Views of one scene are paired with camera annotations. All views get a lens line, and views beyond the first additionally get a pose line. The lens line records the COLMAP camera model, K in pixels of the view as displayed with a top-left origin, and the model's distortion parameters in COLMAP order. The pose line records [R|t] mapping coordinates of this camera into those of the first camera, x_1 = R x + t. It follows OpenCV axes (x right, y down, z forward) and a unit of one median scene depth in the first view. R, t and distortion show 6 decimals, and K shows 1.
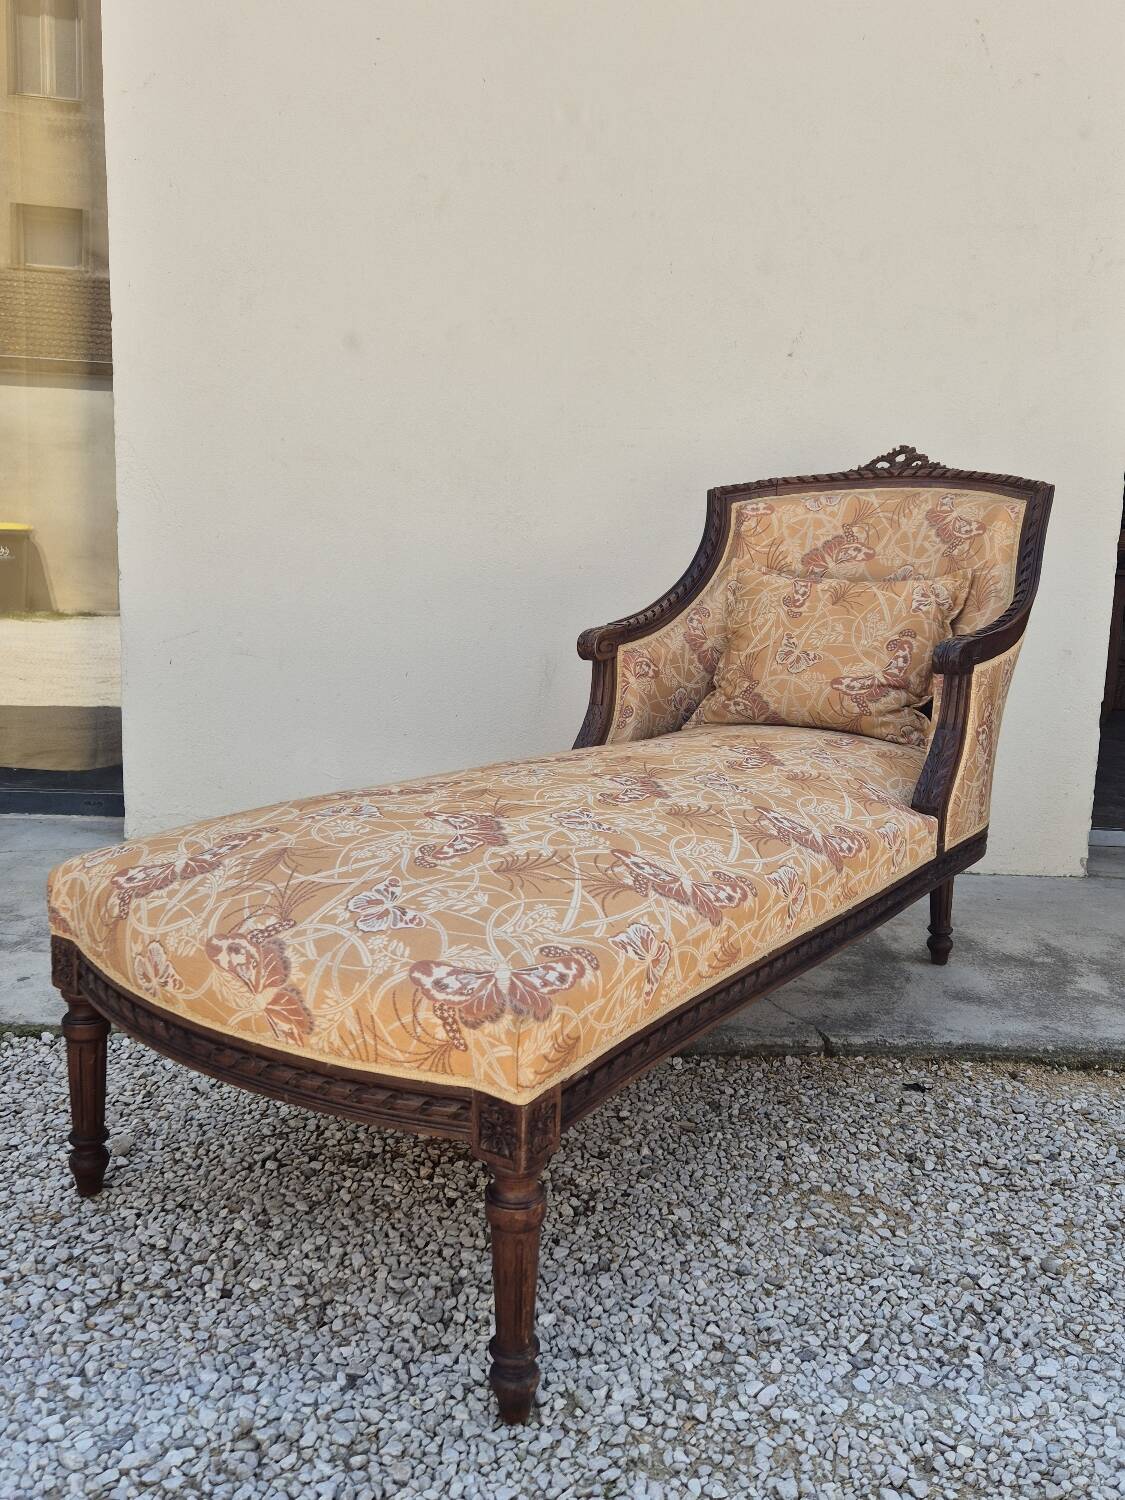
lens RADIAL K [[1238.0, 0, 560.1], [0, 1238.0, 749.5], [0, 0, 1]] dist [0.075104, -0.063361]
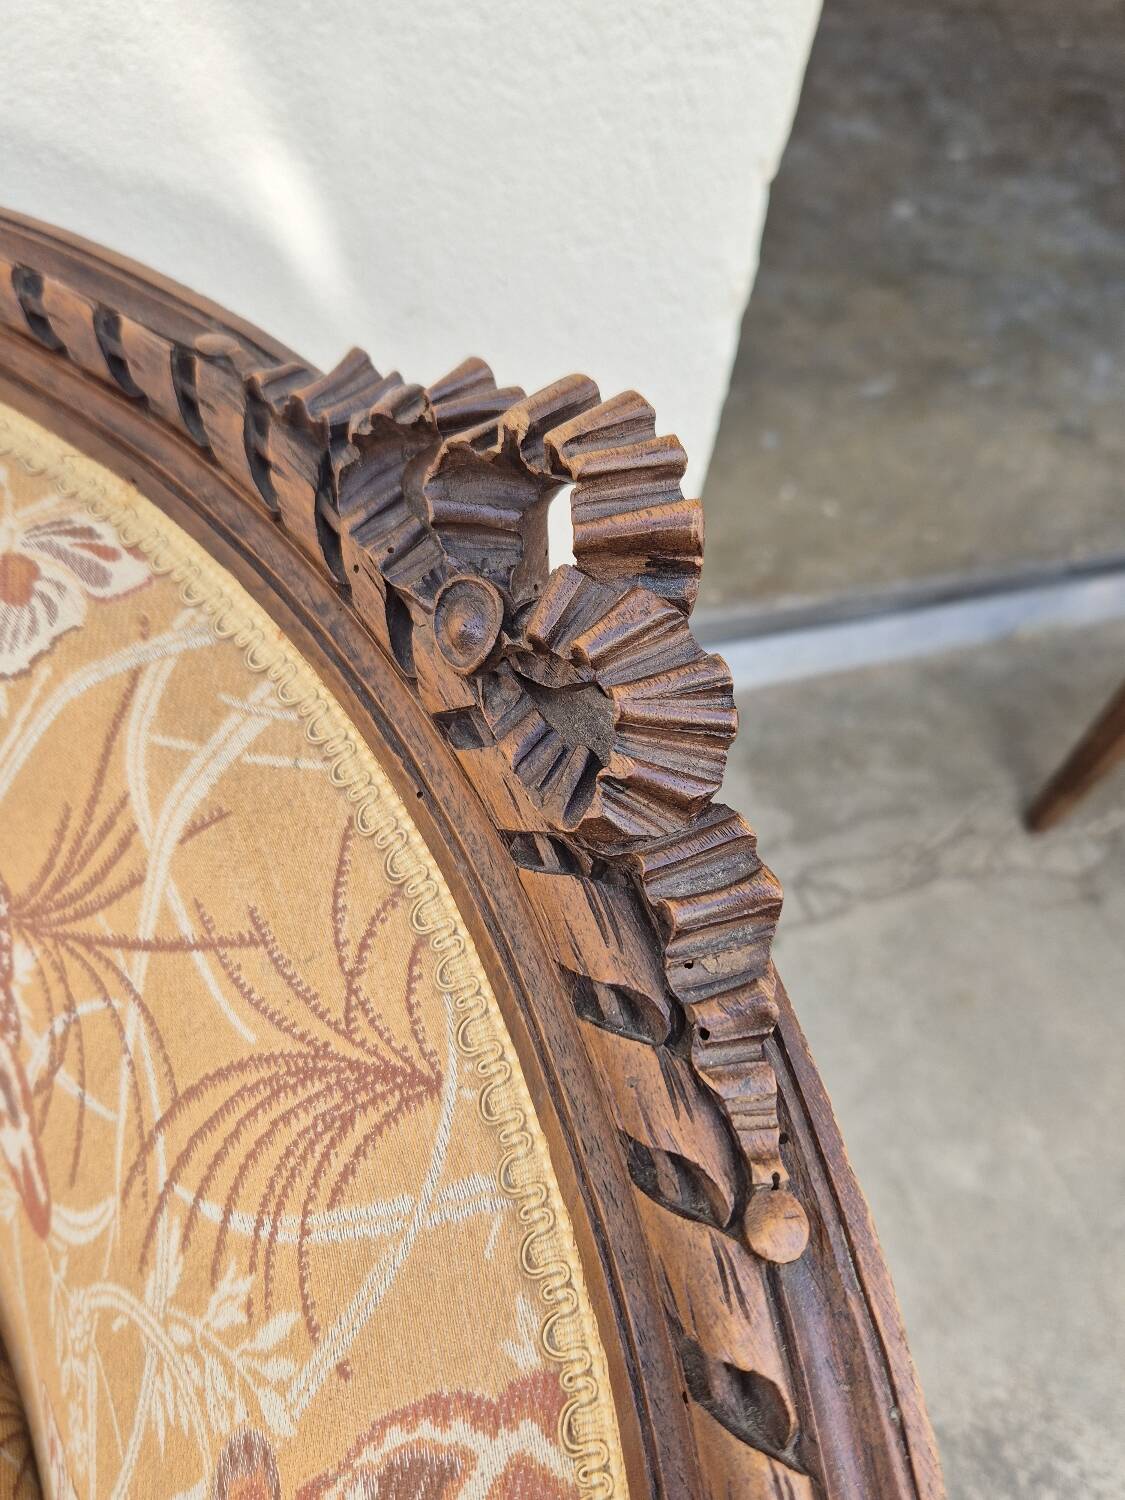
lens RADIAL K [[1324.0, 0, 564.4], [0, 1324.0, 747.6], [0, 0, 1]] dist [0.005396, -0.027969]
pose [[0.884258, 0.416966, -0.210302, 0.332356], [-0.186690, 0.728402, 0.659225, -0.318689], [0.428058, -0.543664, 0.721939, 1.018374]]
